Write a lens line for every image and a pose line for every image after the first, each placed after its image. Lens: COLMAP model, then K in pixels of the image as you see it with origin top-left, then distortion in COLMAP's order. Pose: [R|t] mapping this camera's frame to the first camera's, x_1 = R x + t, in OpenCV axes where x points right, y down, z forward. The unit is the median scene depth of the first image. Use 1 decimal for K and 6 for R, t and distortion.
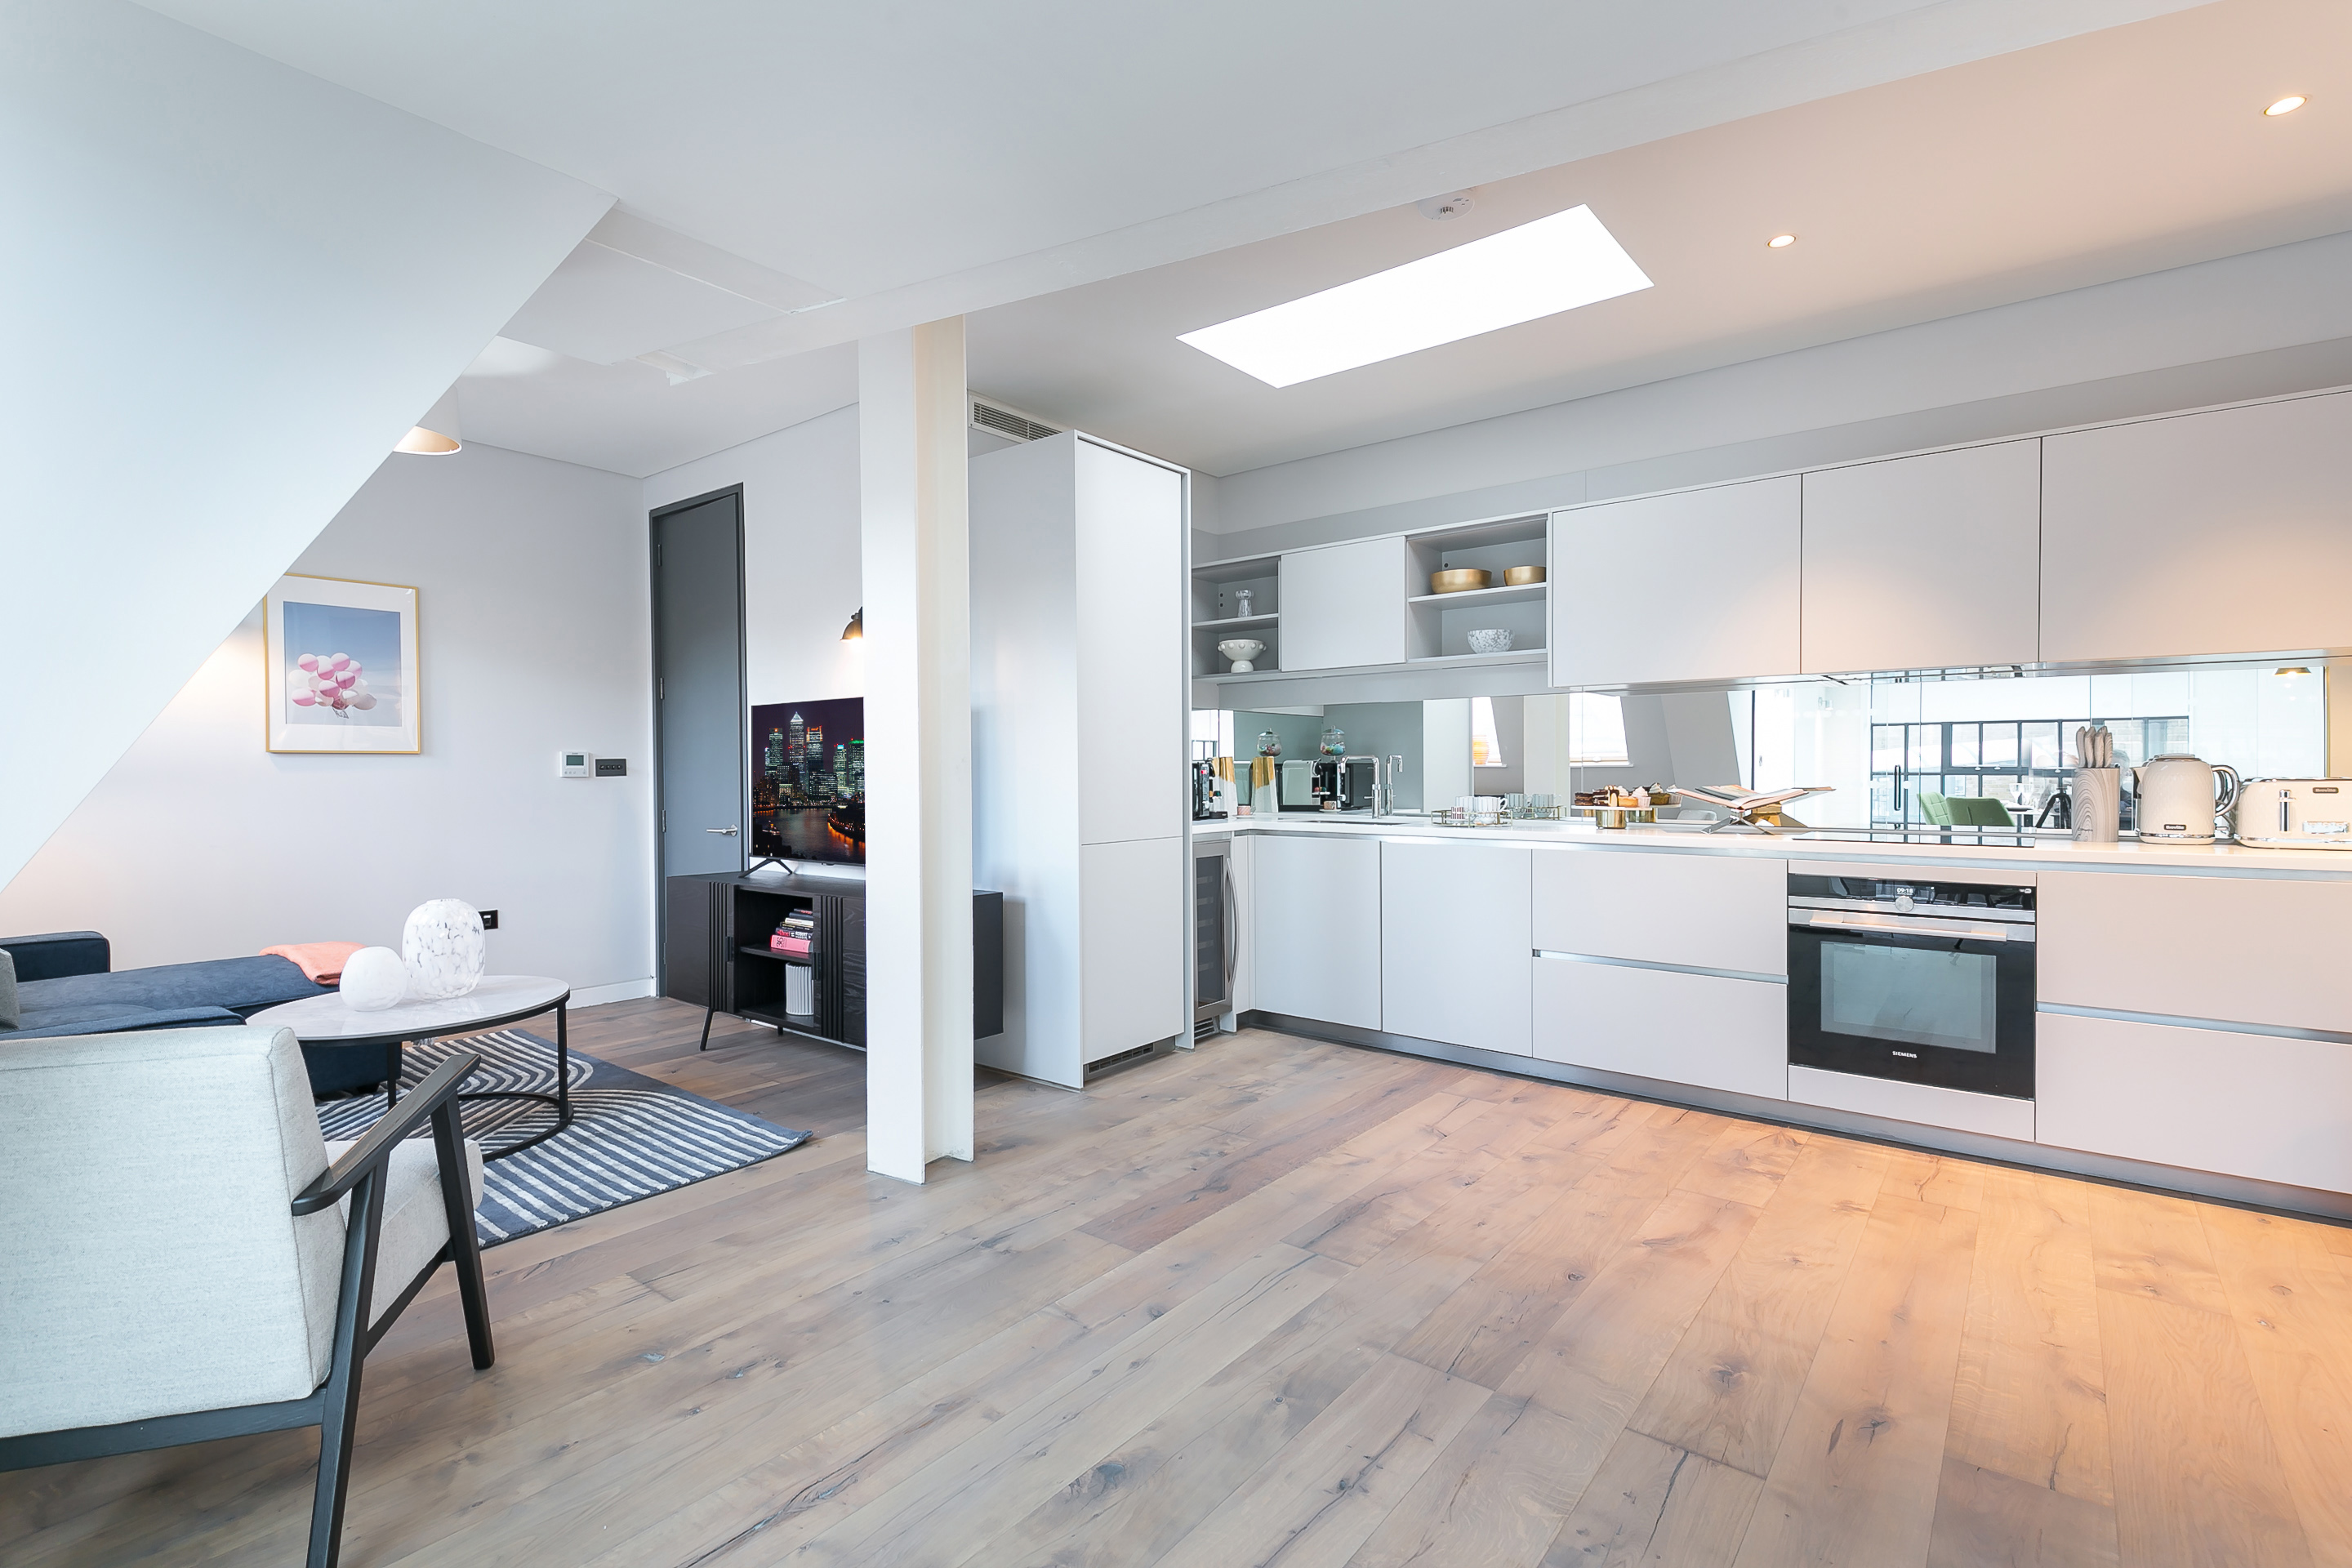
lens RADIAL K [[1063.3, 0, 1173.4], [0, 1063.3, 782.6], [0, 0, 1]] dist [0.019221, -0.003977]
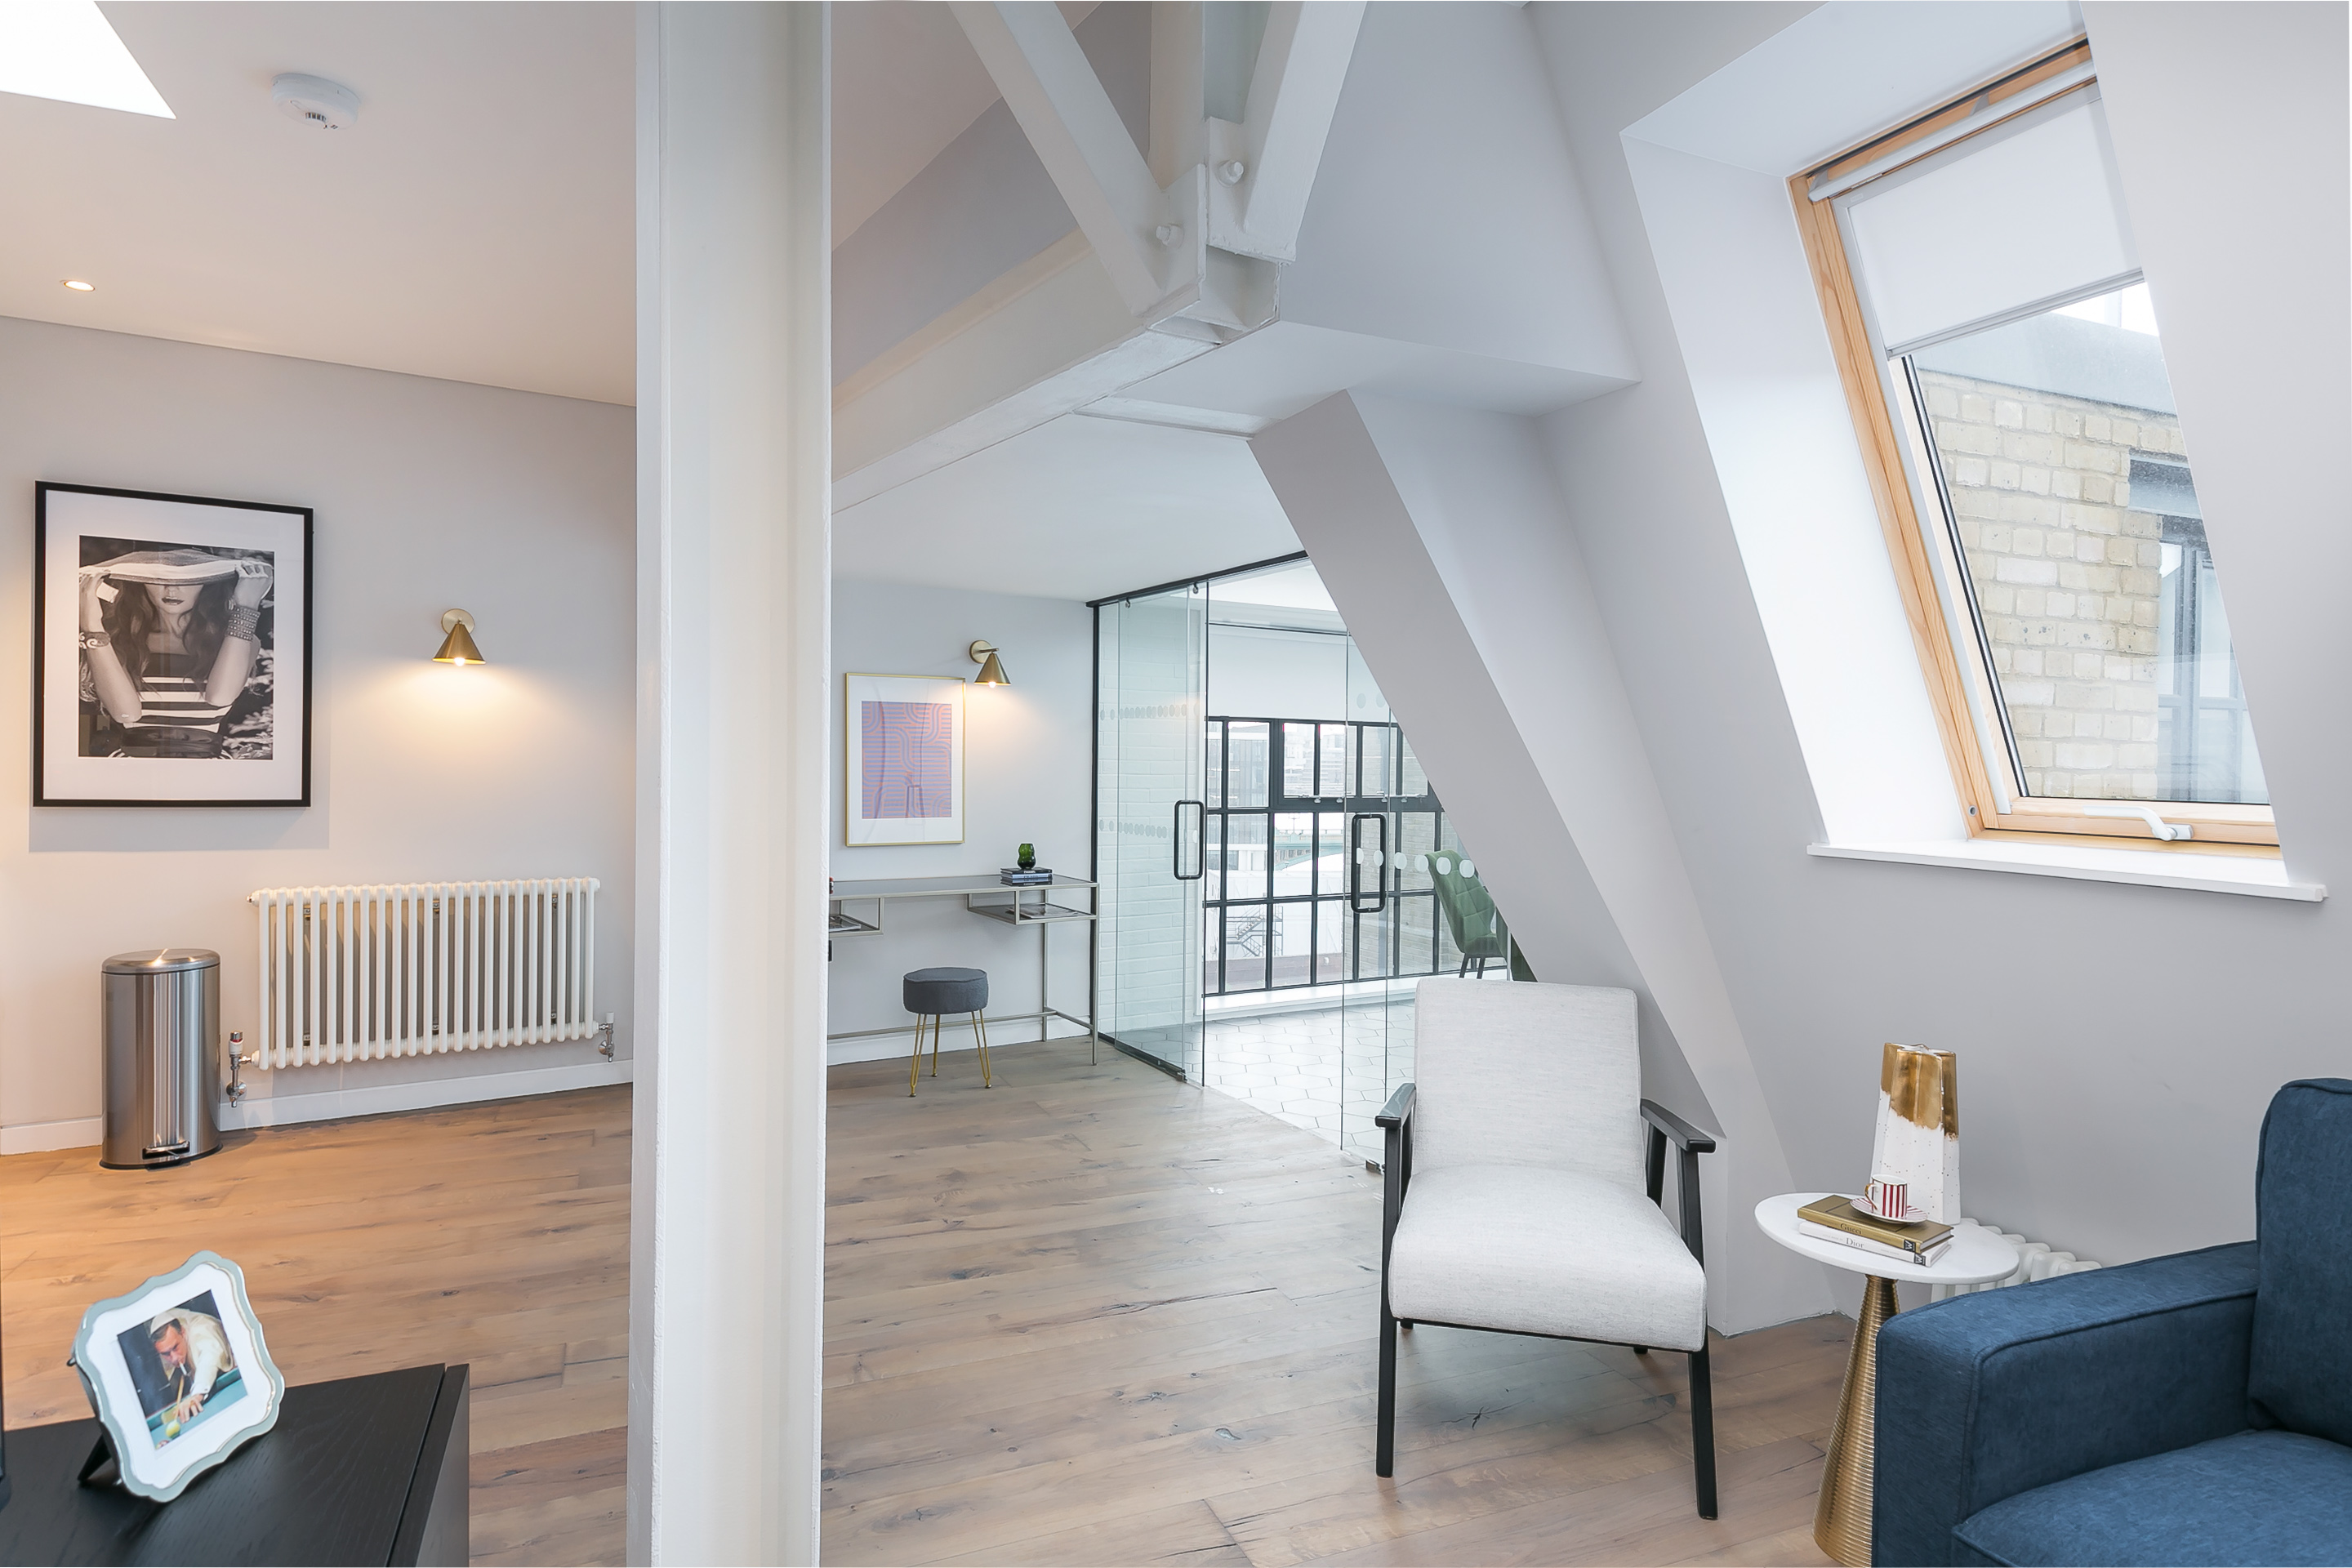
lens RADIAL K [[1294.1, 0, 1173.7], [0, 1294.1, 759.3], [0, 0, 1]] dist [0.048896, -0.007134]
pose [[-0.878955, -0.006047, 0.476866, -0.496392], [-0.001395, 0.999948, 0.010110, -0.046774], [-0.476902, 0.008221, -0.878918, 1.017543]]
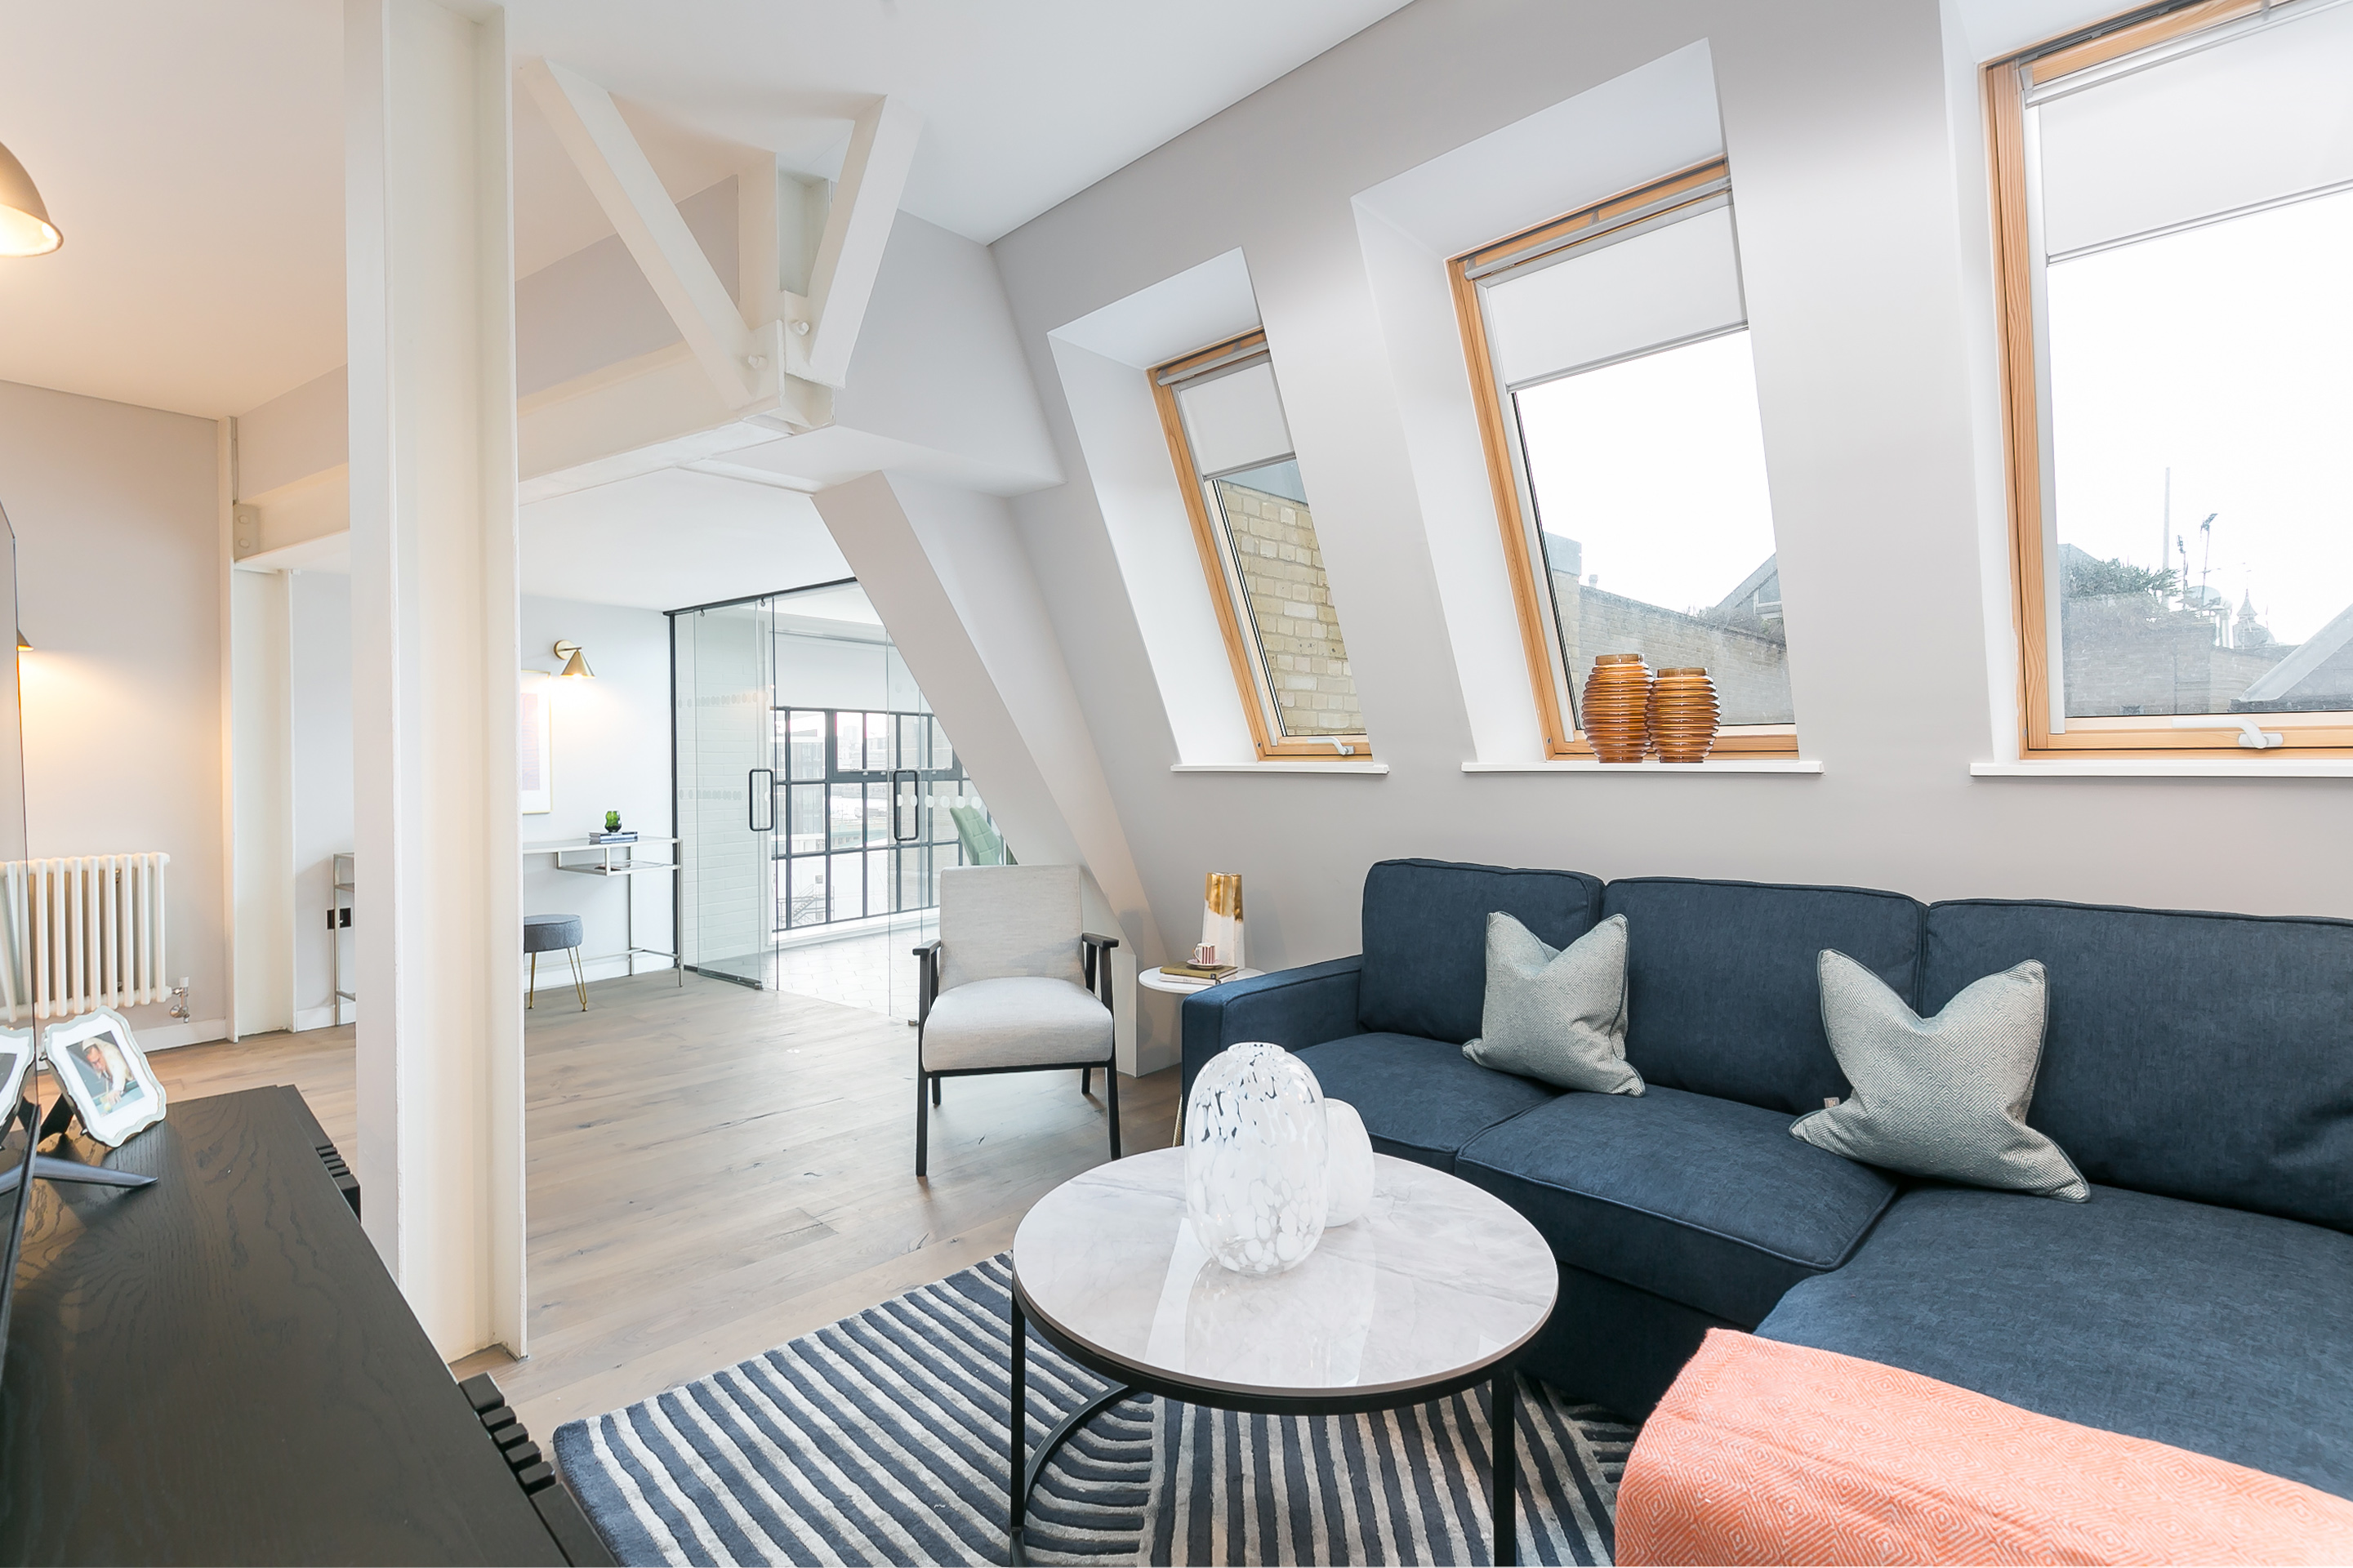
lens RADIAL K [[1068.6, 0, 1193.9], [0, 1068.6, 749.5], [0, 0, 1]] dist [0.016819, -0.005714]
pose [[-0.996136, 0.016975, 0.086166, -0.555986], [0.017595, 0.999824, 0.006443, -0.018195], [-0.086042, 0.007935, -0.996260, 1.174079]]
